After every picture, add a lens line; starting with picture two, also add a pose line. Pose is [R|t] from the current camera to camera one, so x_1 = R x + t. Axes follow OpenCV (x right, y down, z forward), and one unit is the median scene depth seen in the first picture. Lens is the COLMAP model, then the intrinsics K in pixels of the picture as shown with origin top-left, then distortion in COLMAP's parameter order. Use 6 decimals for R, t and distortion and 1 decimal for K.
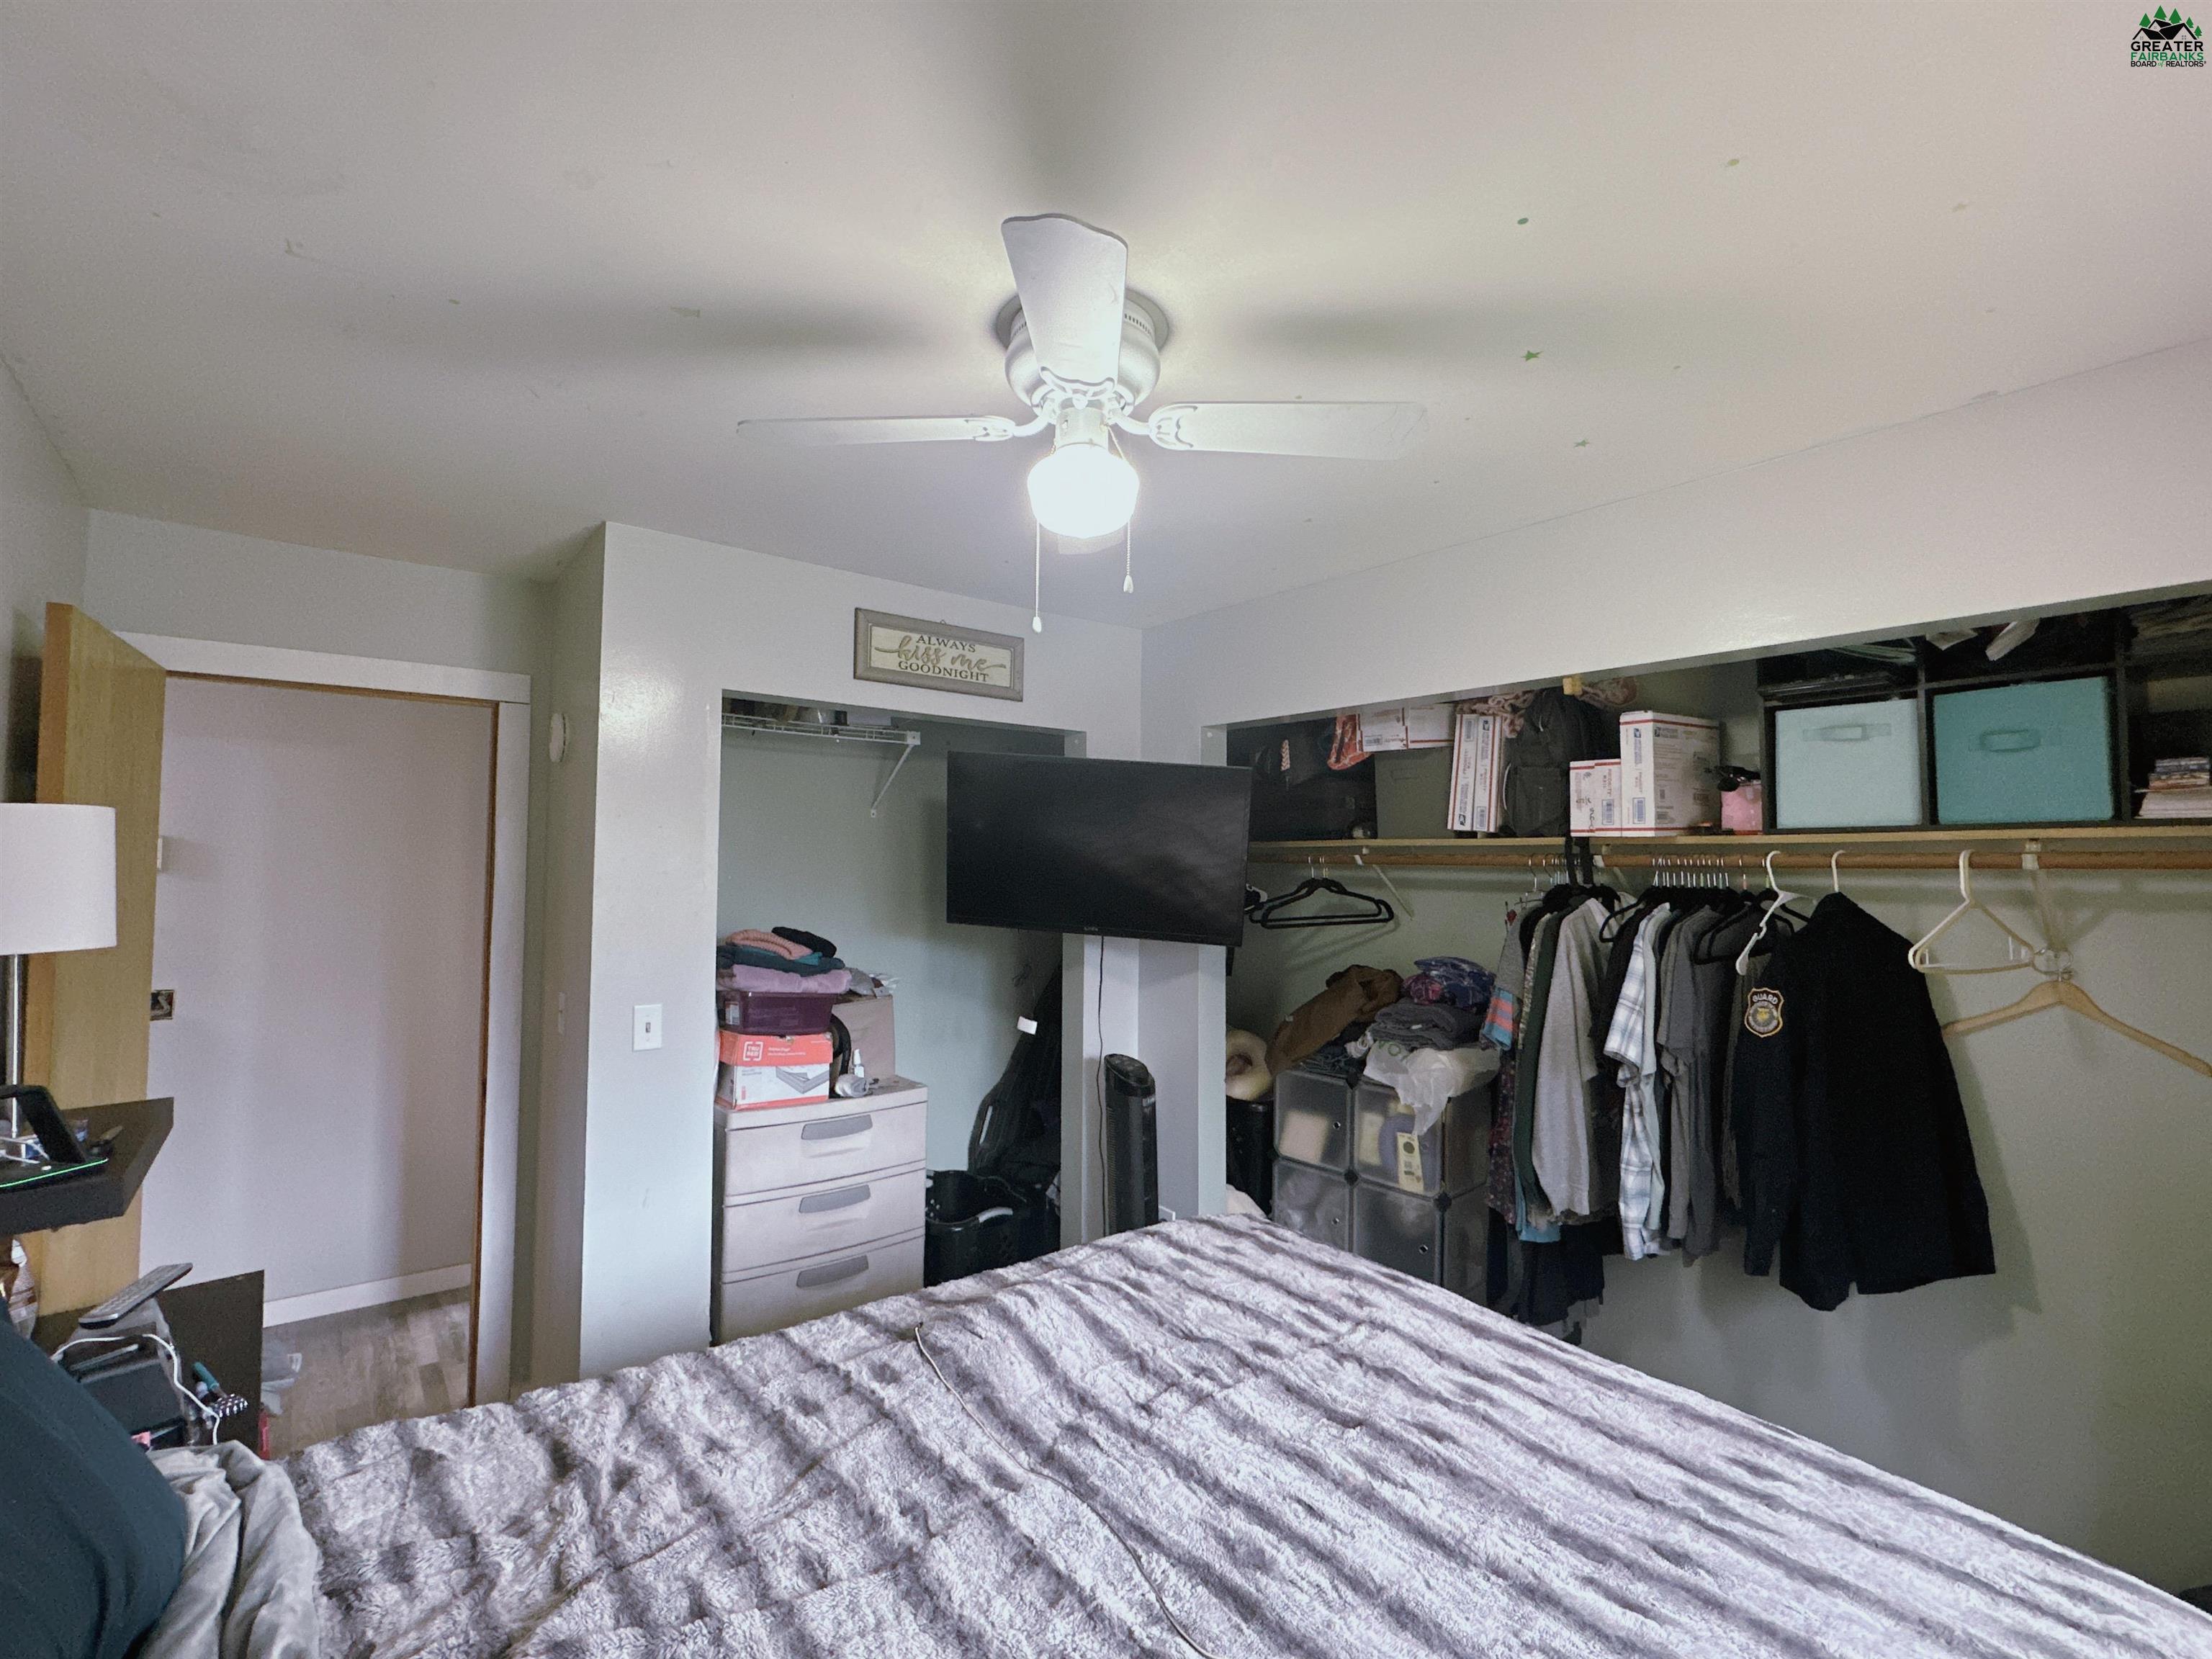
lens RADIAL K [[1002.2, 0, 1101.0], [0, 1002.2, 823.6], [0, 0, 1]] dist [-0.002531, -0.000828]
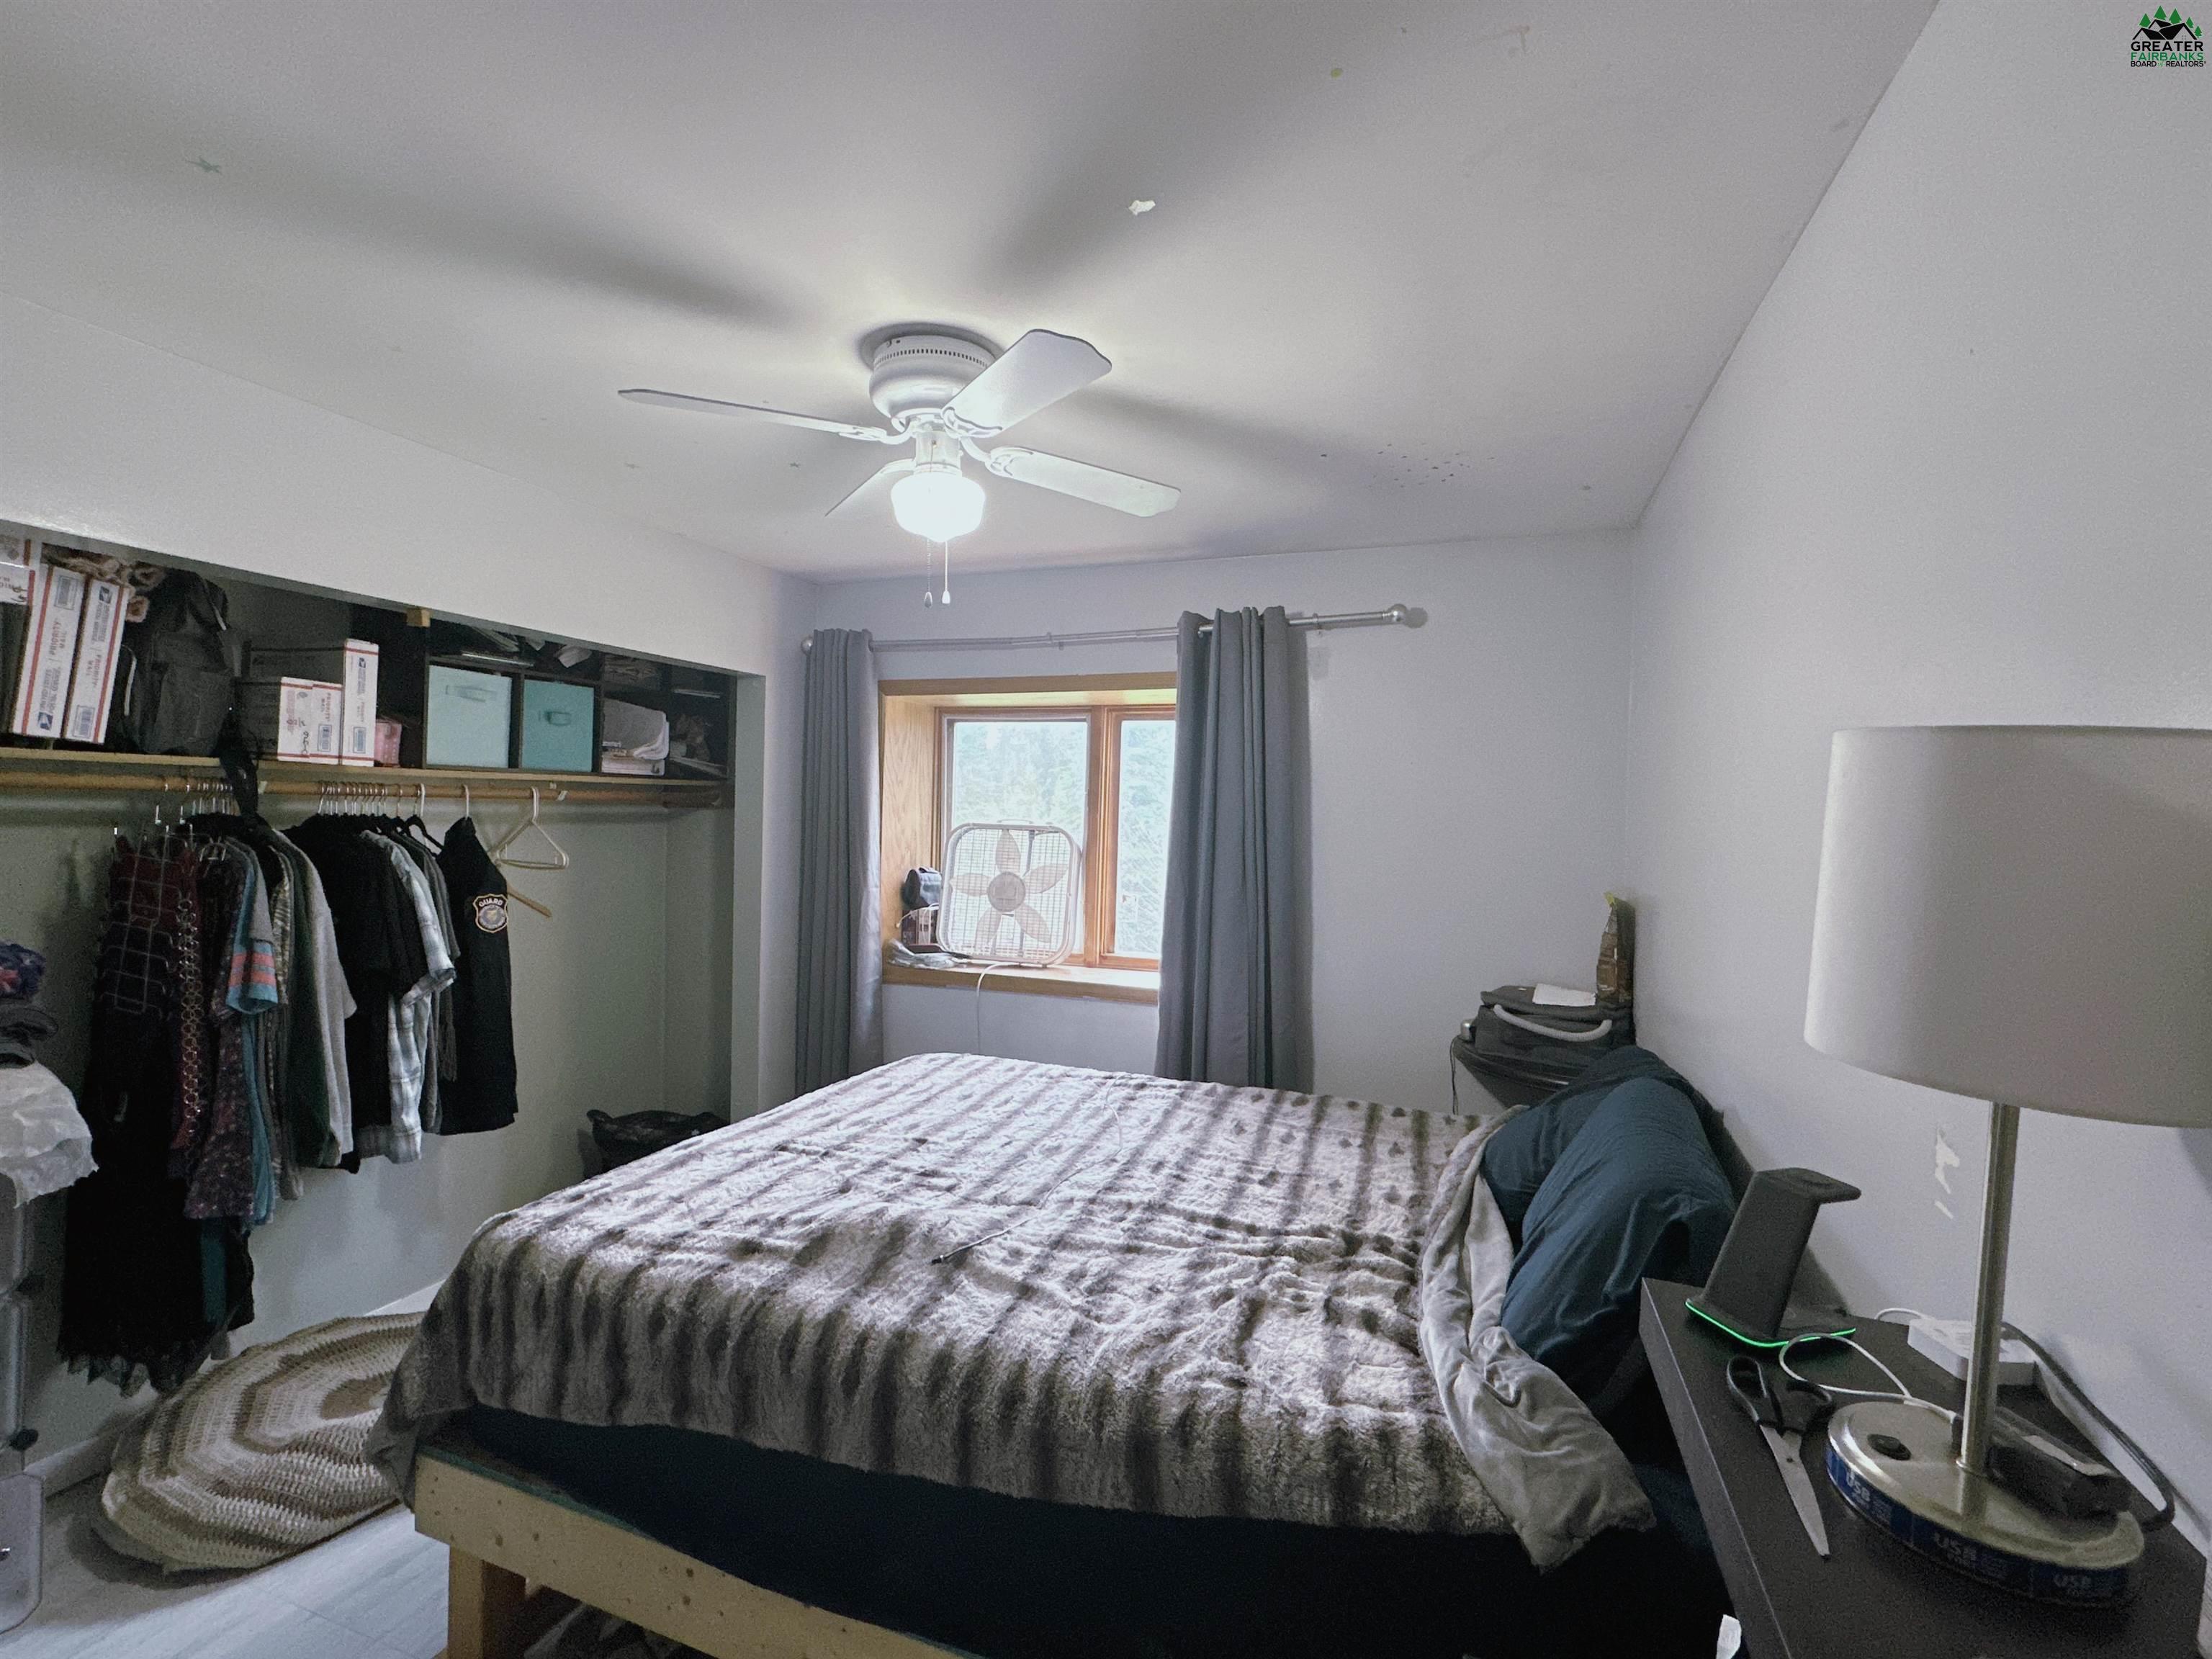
lens RADIAL K [[1002.2, 0, 1101.0], [0, 1002.2, 823.6], [0, 0, 1]] dist [-0.002531, -0.000828]
pose [[-0.535809, -0.030980, 0.843771, -0.806424], [-0.063232, 0.997993, -0.003511, 0.030943], [-0.841968, -0.055234, -0.536692, 1.023829]]
